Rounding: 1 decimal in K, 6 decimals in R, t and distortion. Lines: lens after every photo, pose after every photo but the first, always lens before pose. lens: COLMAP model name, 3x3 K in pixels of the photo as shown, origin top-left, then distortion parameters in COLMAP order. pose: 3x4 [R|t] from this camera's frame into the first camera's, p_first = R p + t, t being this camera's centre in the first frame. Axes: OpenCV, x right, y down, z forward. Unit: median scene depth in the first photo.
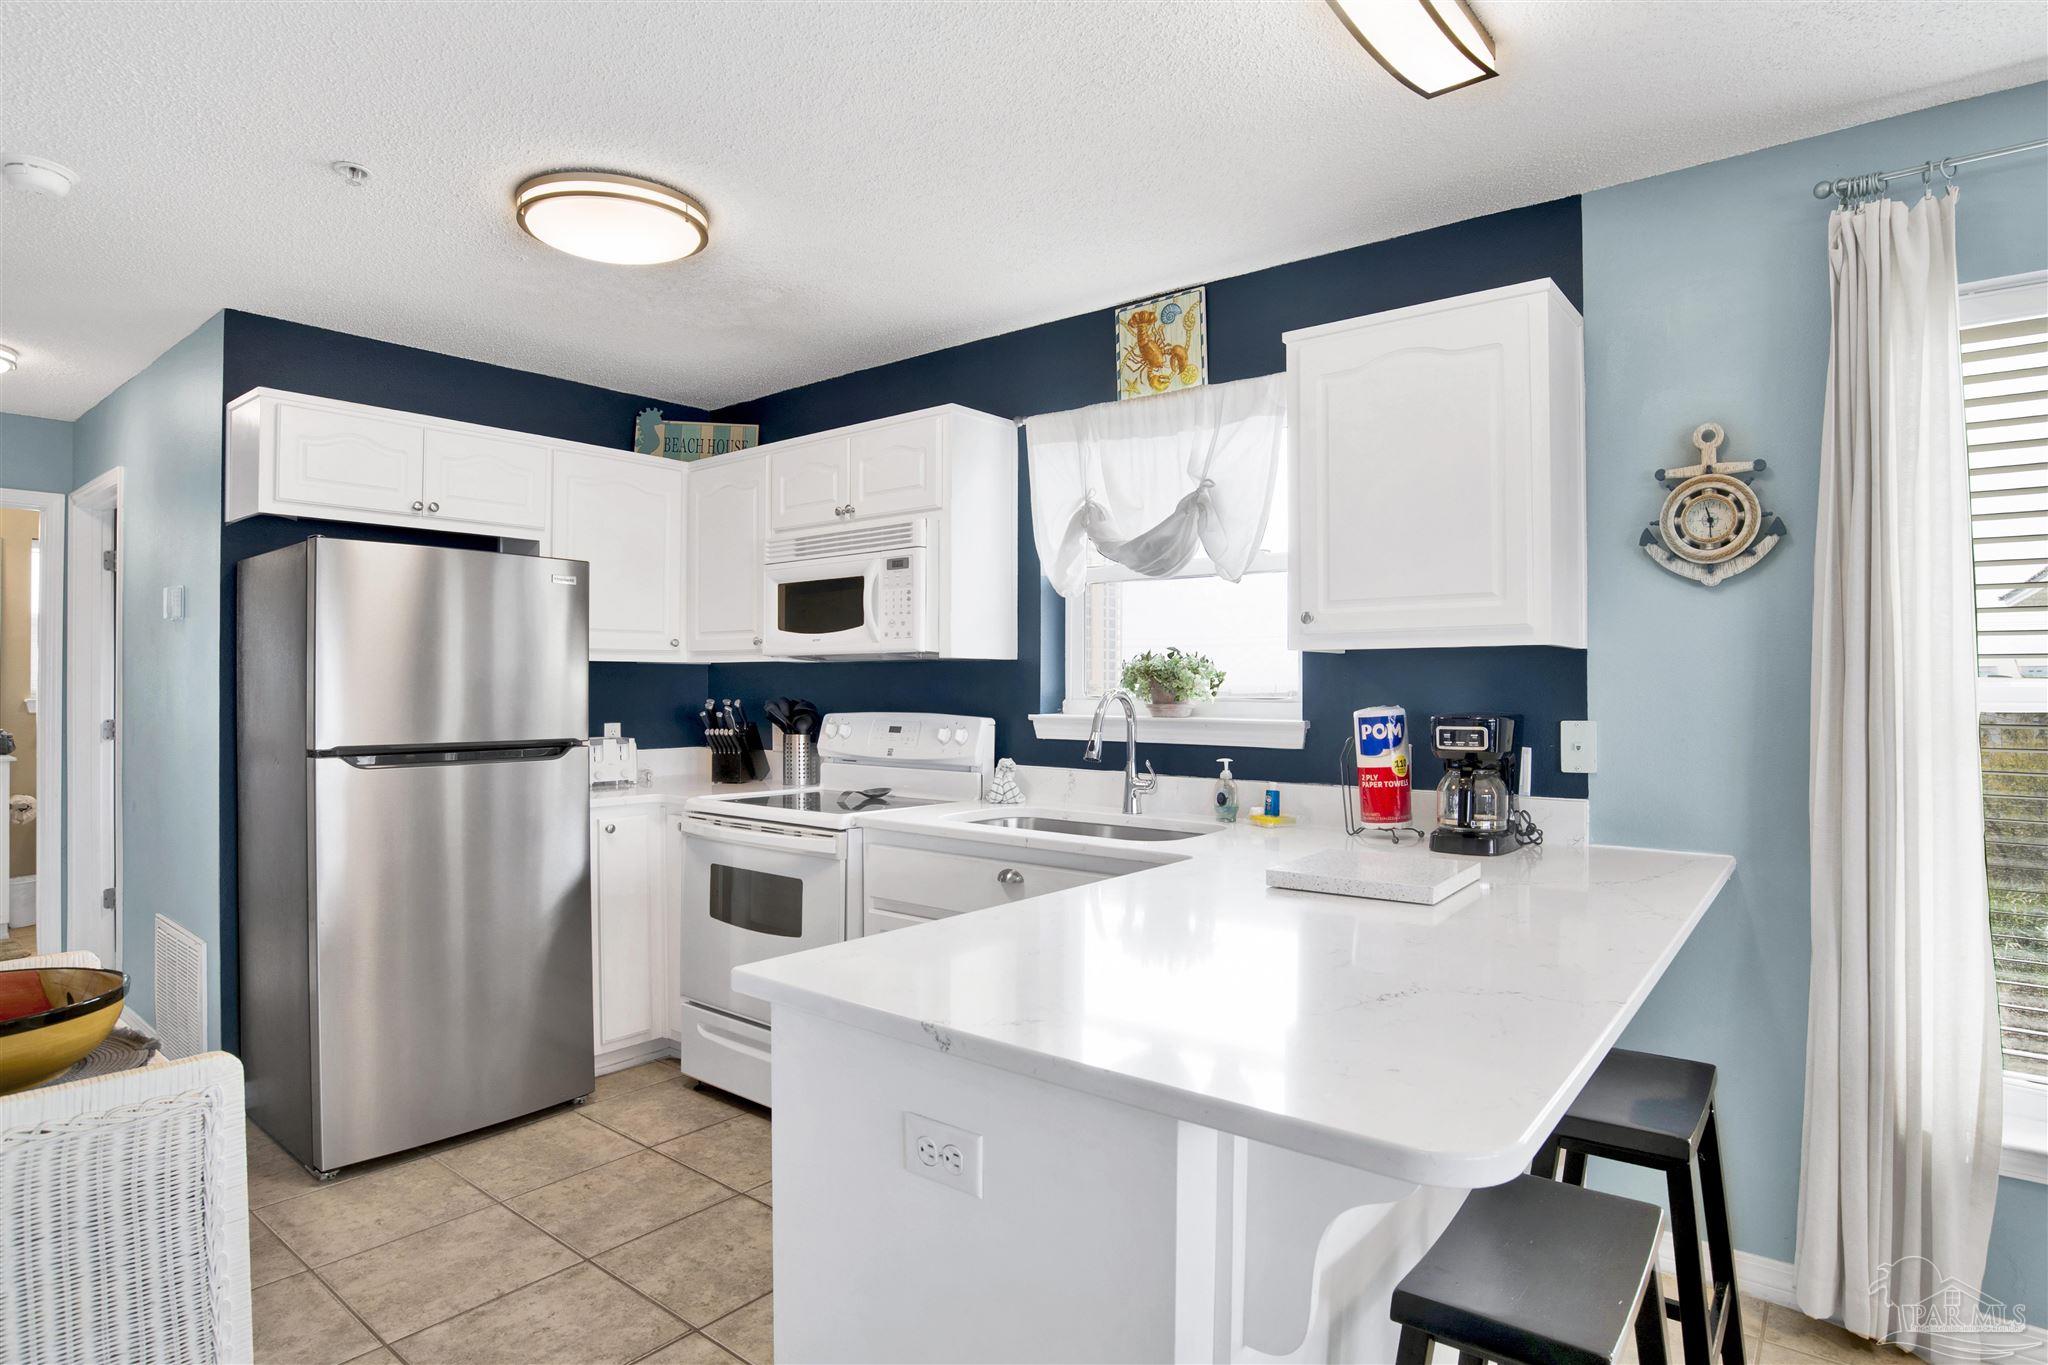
lens RADIAL K [[1063.5, 0, 1022.0], [0, 1063.5, 675.5], [0, 0, 1]] dist [-0.077605, 0.027026]
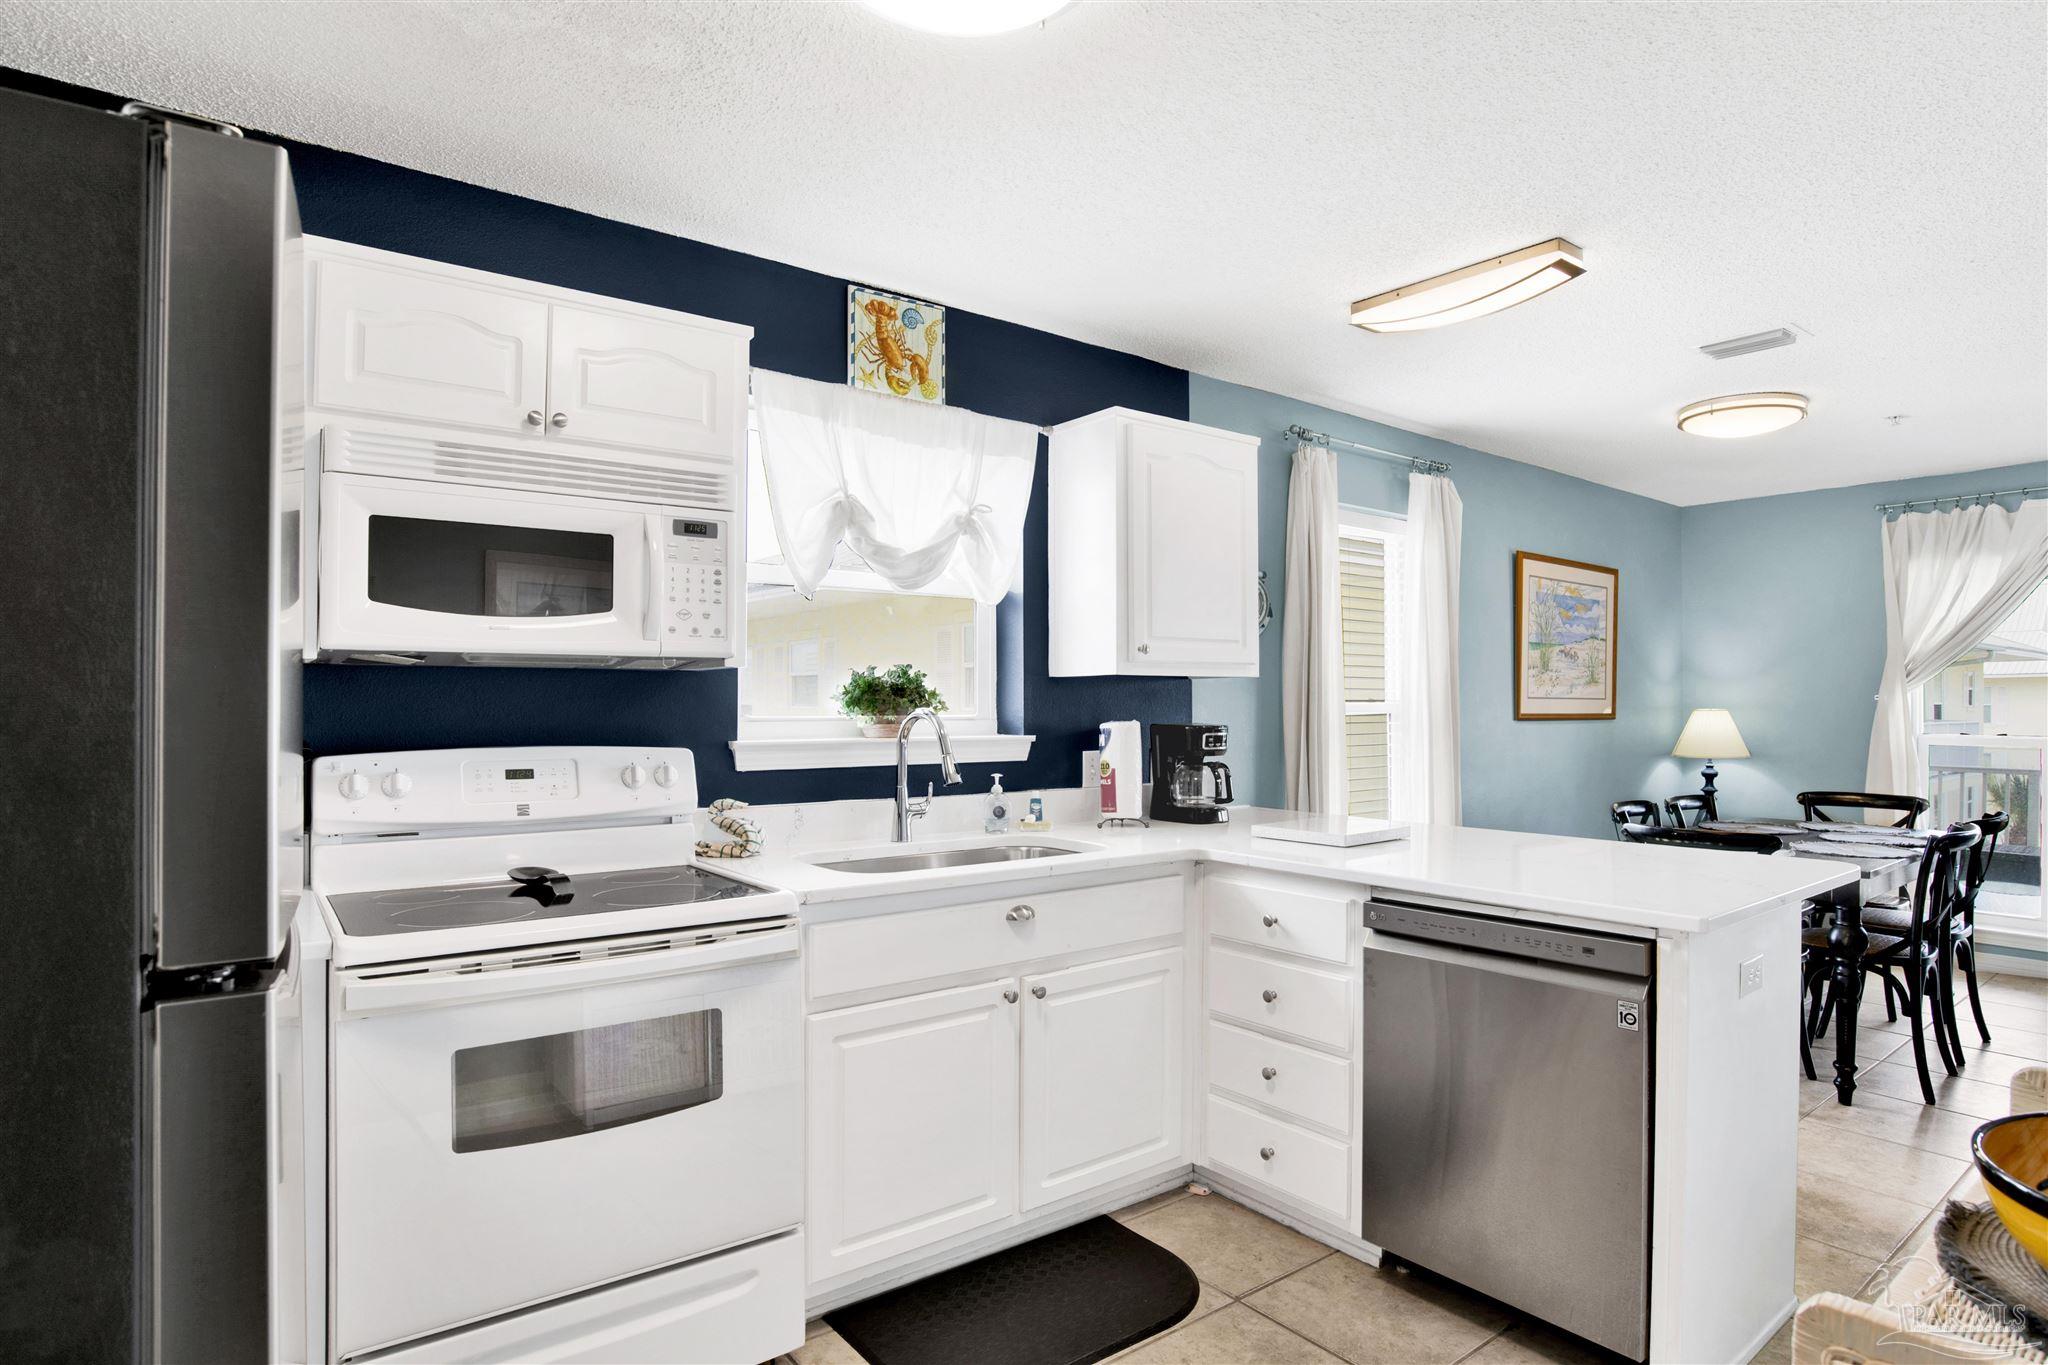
lens RADIAL K [[1031.2, 0, 1049.4], [0, 1031.2, 701.4], [0, 0, 1]] dist [-0.064163, 0.018132]
pose [[0.265660, 0.000033, 0.964067, -0.731946], [-0.007917, 0.999966, 0.002147, 0.003921], [-0.964034, -0.008203, 0.265651, 0.630585]]
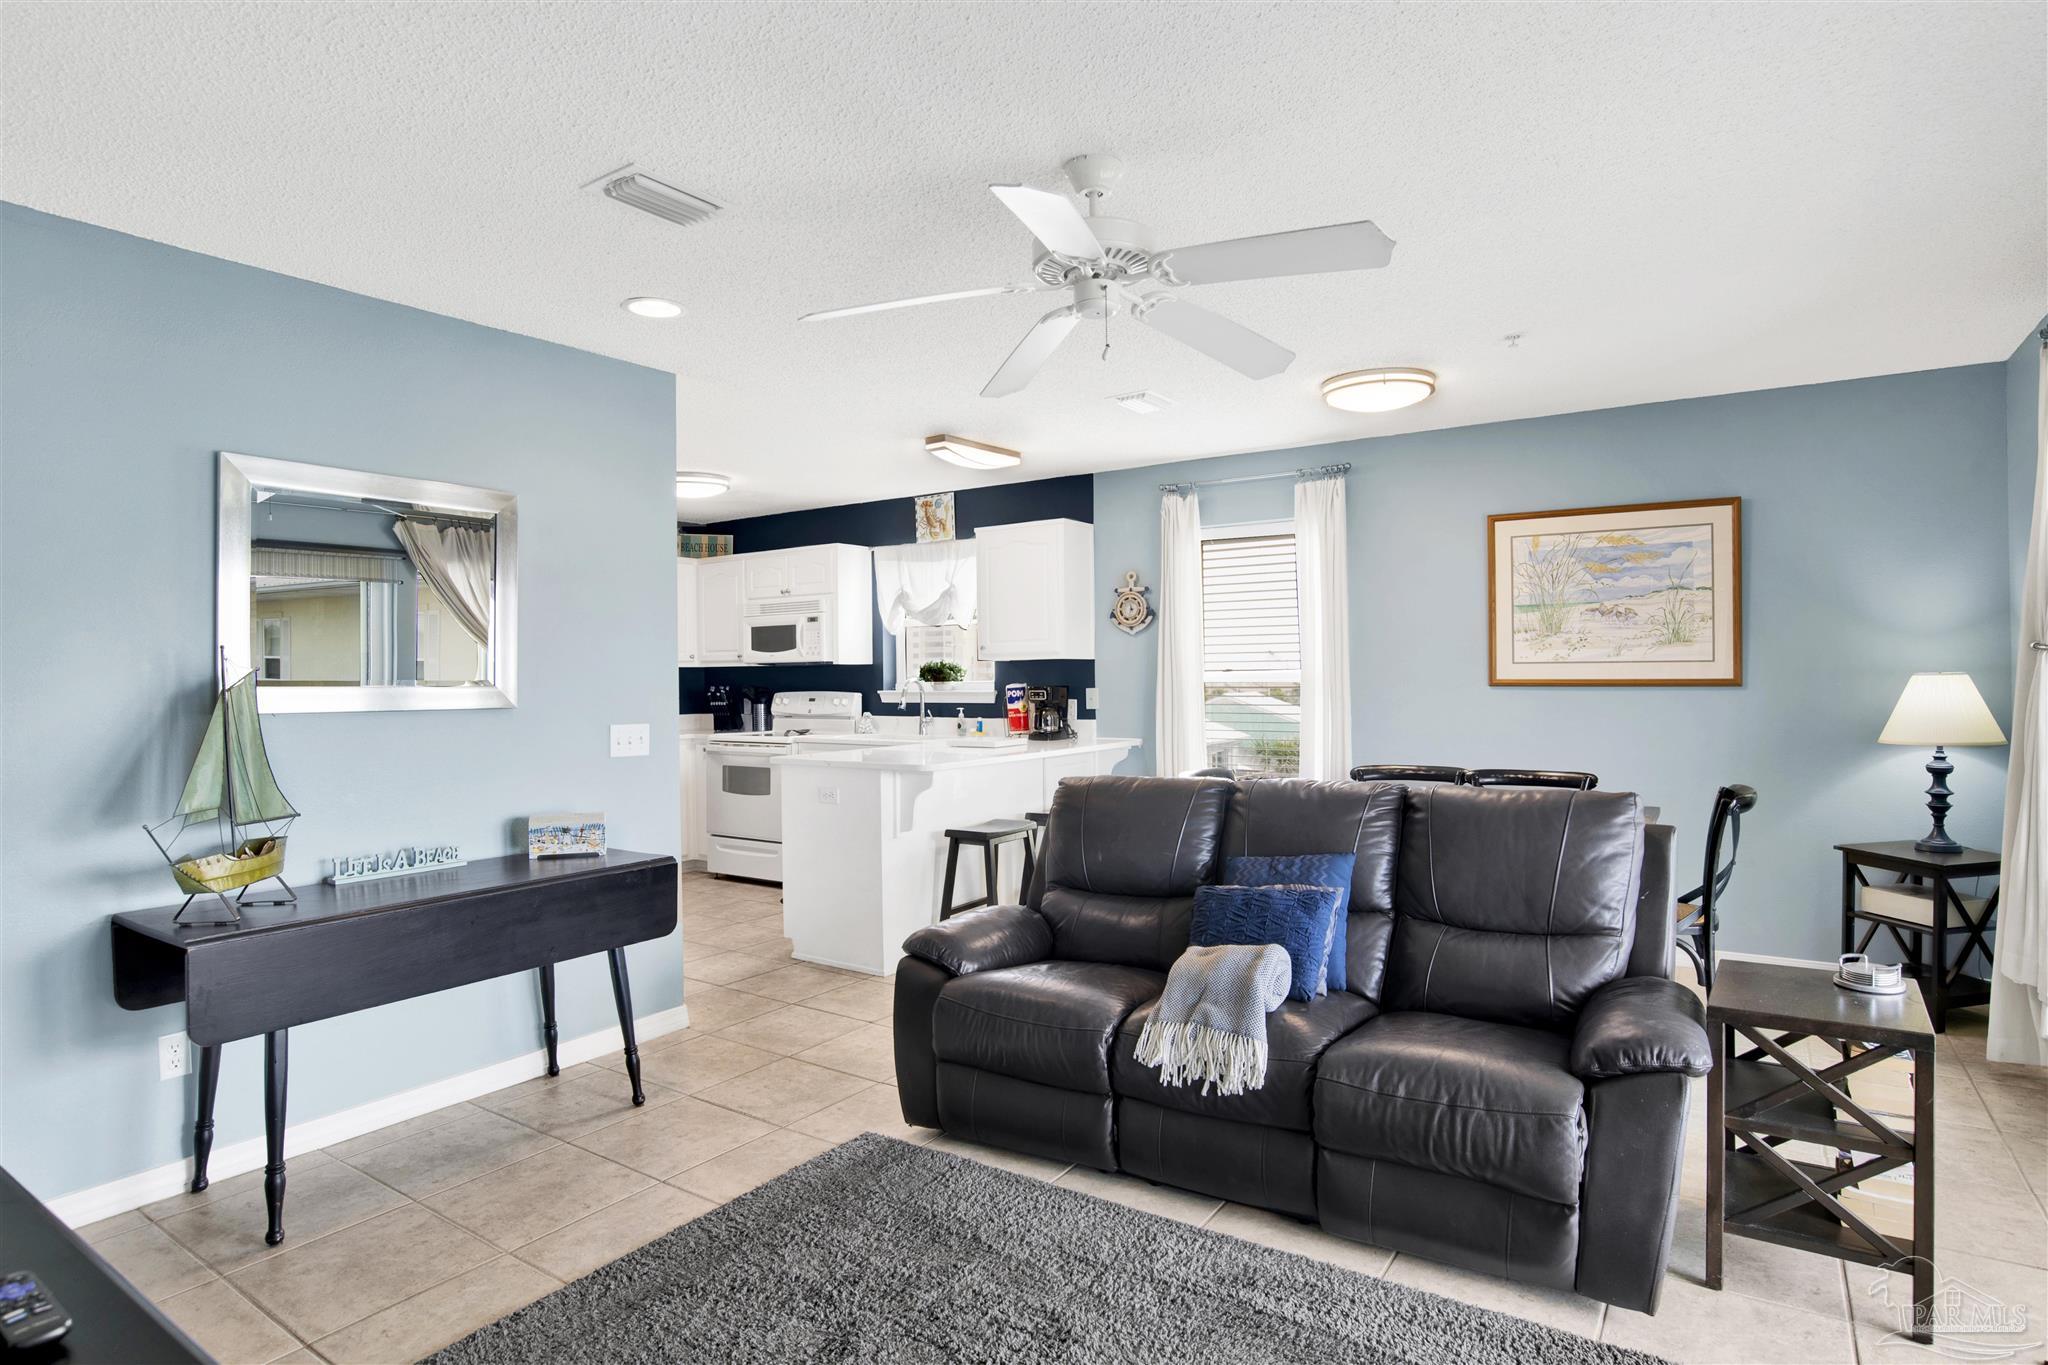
lens RADIAL K [[1070.1, 0, 1031.6], [0, 1070.1, 671.6], [0, 0, 1]] dist [-0.058642, 0.000382]
pose [[0.995978, -0.012130, 0.088771, 0.132212], [0.011780, 0.999921, 0.004458, -0.007276], [-0.088818, -0.003394, 0.996042, -1.199750]]
